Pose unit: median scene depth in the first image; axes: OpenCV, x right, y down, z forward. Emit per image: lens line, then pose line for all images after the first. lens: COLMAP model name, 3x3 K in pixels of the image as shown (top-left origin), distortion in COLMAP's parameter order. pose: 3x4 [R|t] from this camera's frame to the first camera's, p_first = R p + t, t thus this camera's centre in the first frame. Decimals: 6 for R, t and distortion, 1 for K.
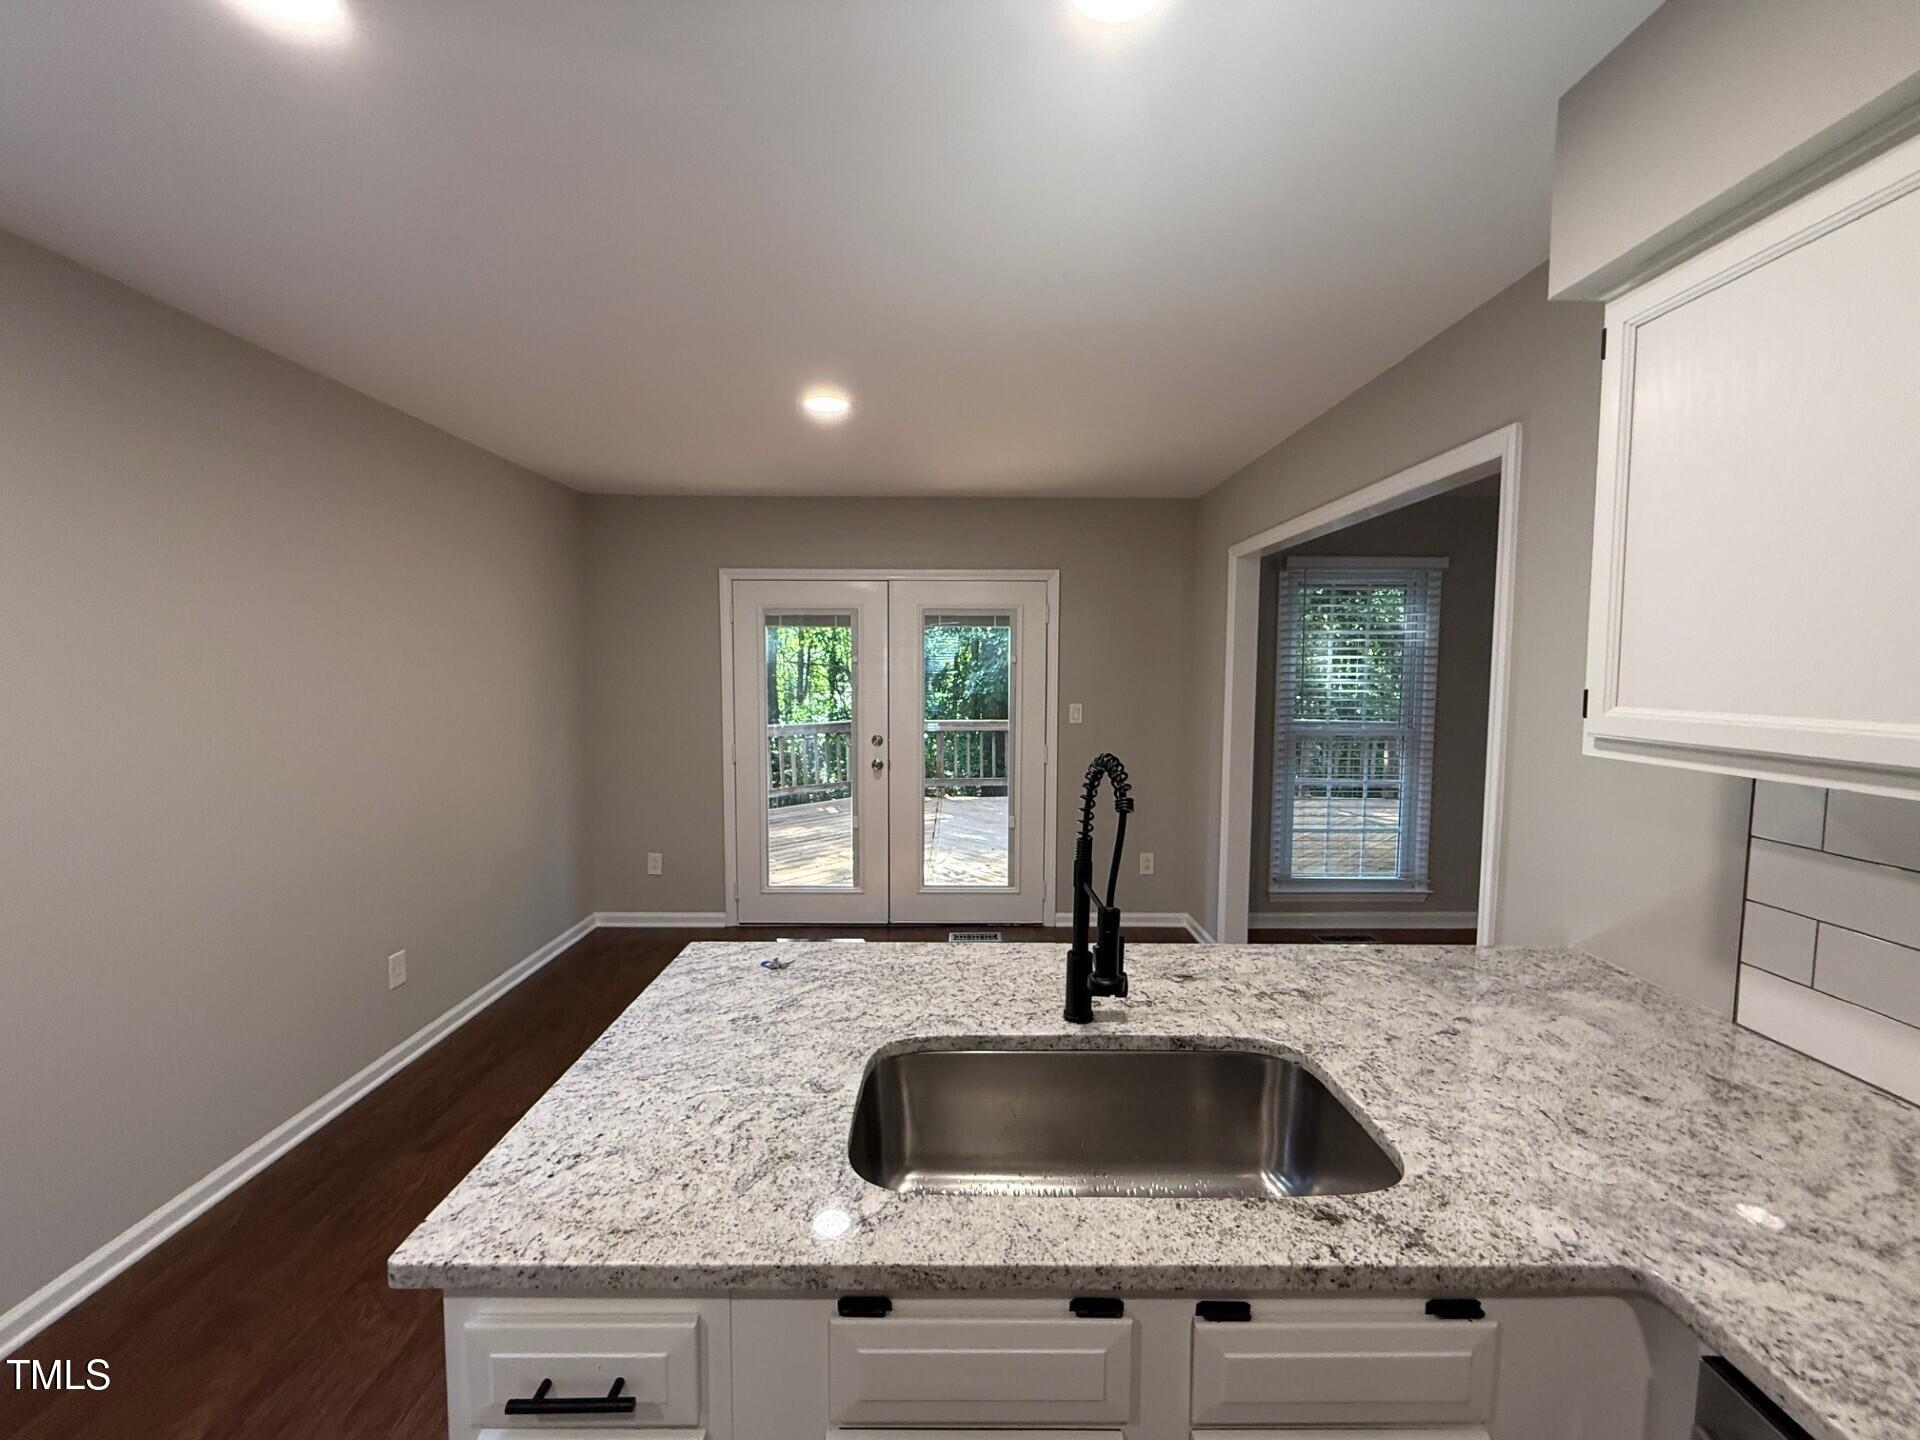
lens RADIAL K [[772.7, 0, 961.6], [0, 772.7, 717.2], [0, 0, 1]] dist [0.000132, -0.000296]
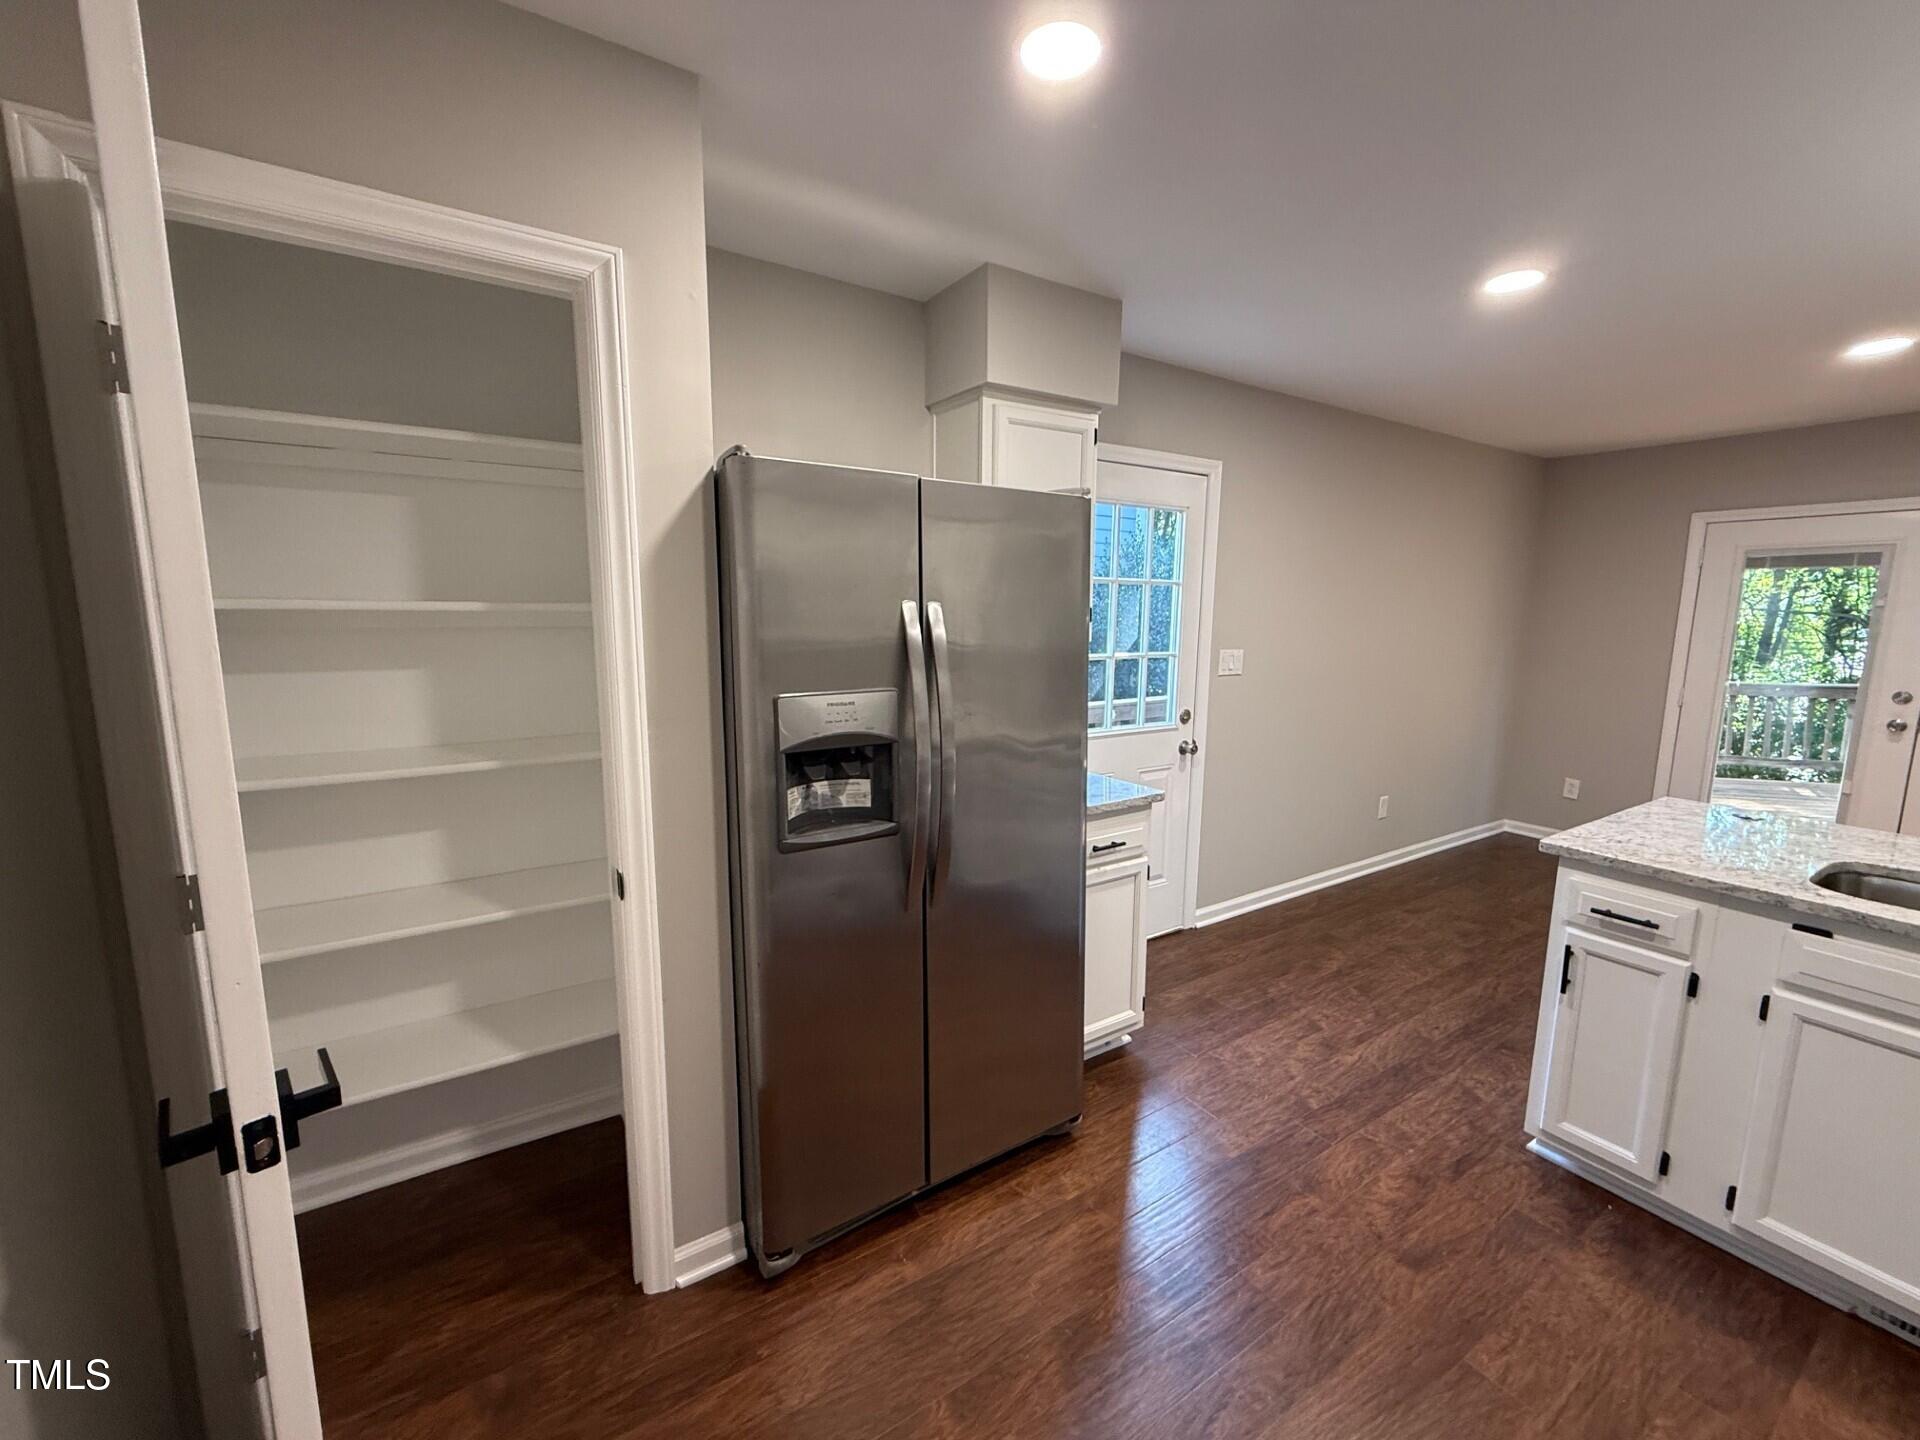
lens RADIAL K [[772.7, 0, 954.9], [0, 772.7, 720.8], [0, 0, 1]] dist [0.000132, -0.000296]
pose [[0.530719, 0.122160, -0.838698, 0.056672], [-0.062097, 0.992503, 0.105268, 0.031075], [0.845270, -0.003787, 0.534326, -0.358536]]
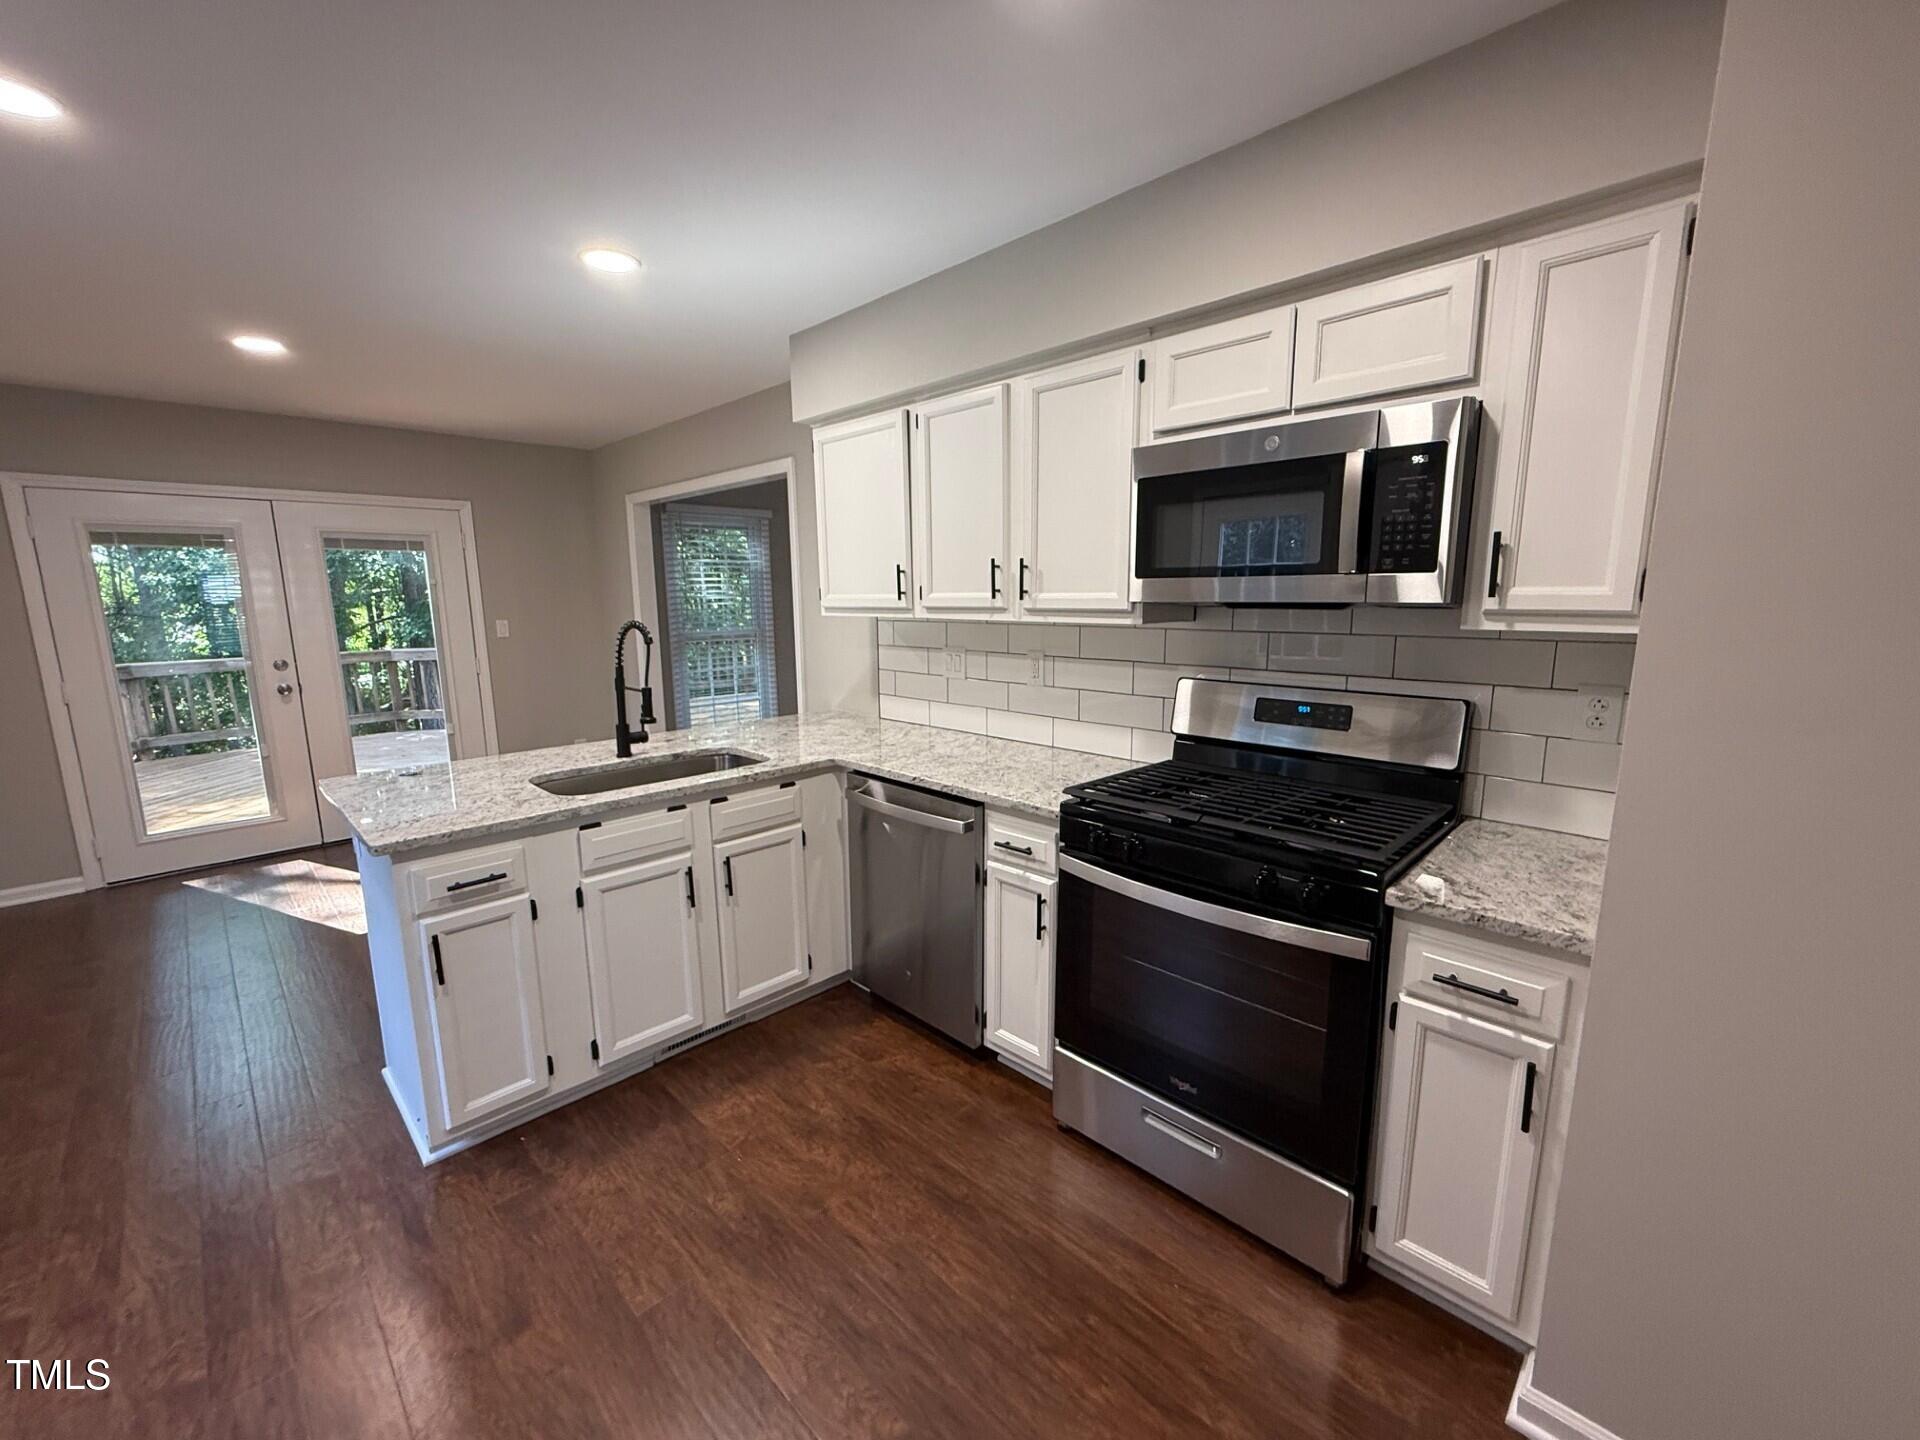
lens RADIAL K [[772.7, 0, 964.2], [0, 772.7, 722.2], [0, 0, 1]] dist [0.000132, -0.000296]
pose [[0.706576, -0.130650, 0.695472, -0.190360], [0.059842, 0.990320, 0.125242, 0.031555], [-0.705102, -0.046874, 0.707555, -0.325225]]
